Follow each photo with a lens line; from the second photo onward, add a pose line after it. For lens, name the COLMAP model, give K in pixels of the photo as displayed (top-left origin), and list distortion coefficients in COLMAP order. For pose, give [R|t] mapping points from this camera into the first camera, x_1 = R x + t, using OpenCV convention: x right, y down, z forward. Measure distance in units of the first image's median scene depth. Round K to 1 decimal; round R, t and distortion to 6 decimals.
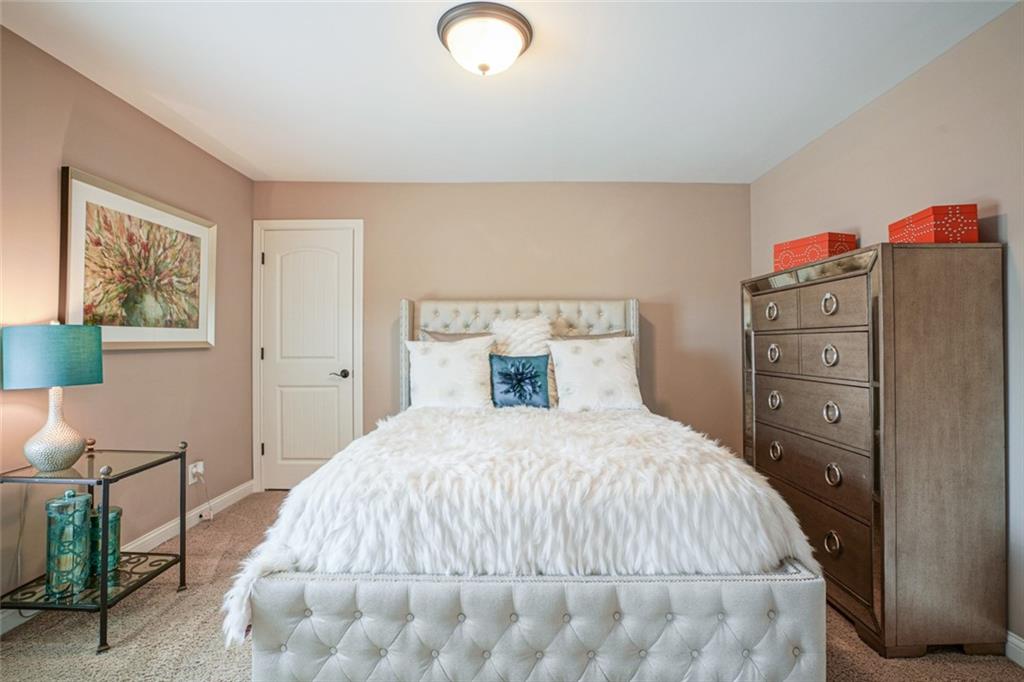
lens RADIAL K [[483.3, 0, 513.2], [0, 483.3, 341.4], [0, 0, 1]] dist [-0.049539, 0.018768]
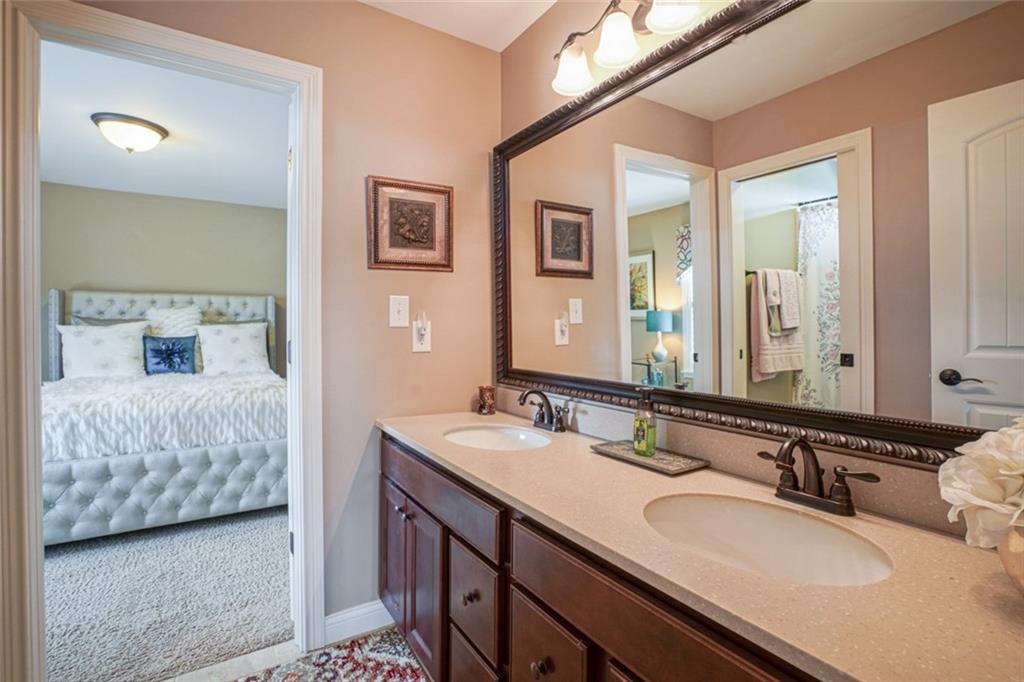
lens RADIAL K [[483.3, 0, 516.6], [0, 483.3, 331.1], [0, 0, 1]] dist [-0.049539, 0.018768]
pose [[0.835494, -0.001490, 0.549497, 0.101920], [-0.004788, 0.999939, 0.009991, -0.003489], [-0.549478, -0.010978, 0.835436, -0.668132]]
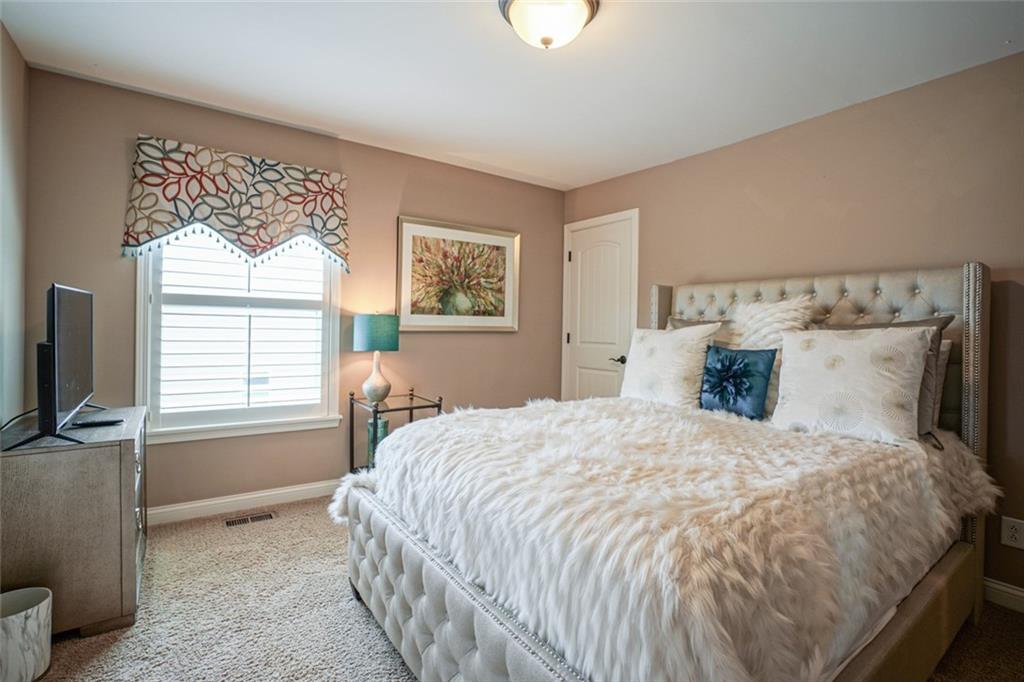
lens RADIAL K [[483.3, 0, 516.0], [0, 483.3, 333.3], [0, 0, 1]] dist [-0.049539, 0.018768]
pose [[0.594986, 0.022440, -0.803423, 0.462281], [-0.018217, 0.999730, 0.014432, -0.000883], [0.803530, 0.006050, 0.595234, 0.256357]]
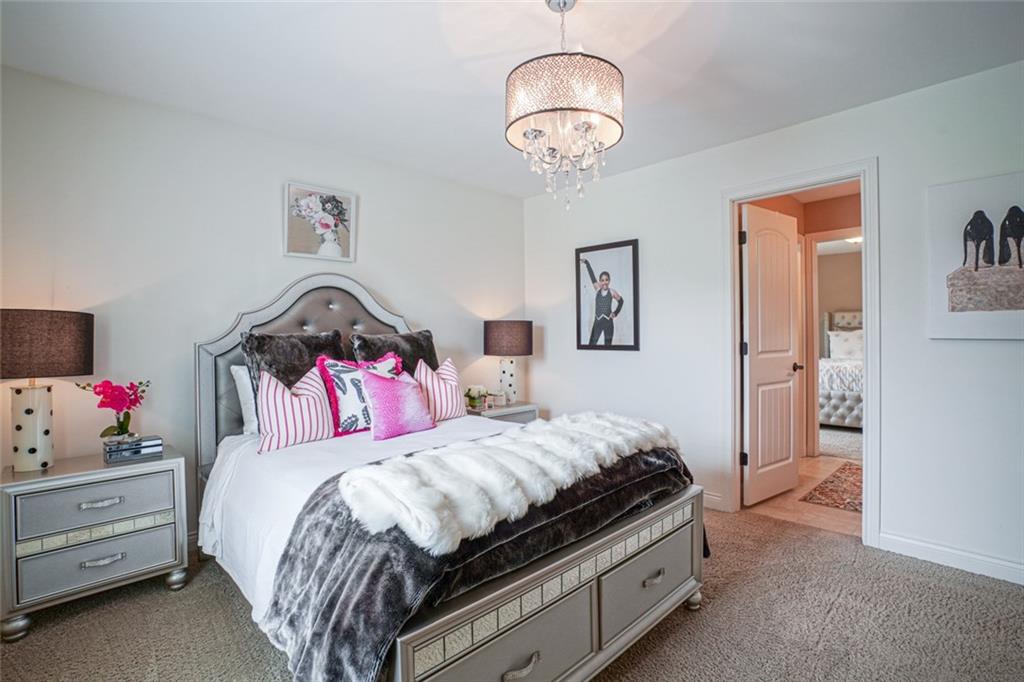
lens RADIAL K [[483.3, 0, 512.5], [0, 483.3, 336.6], [0, 0, 1]] dist [-0.049539, 0.018768]
pose [[0.702688, -0.002842, -0.711493, 0.373305], [0.010824, 0.999919, 0.006697, -0.006386], [0.711416, -0.012407, 0.702661, -1.864978]]
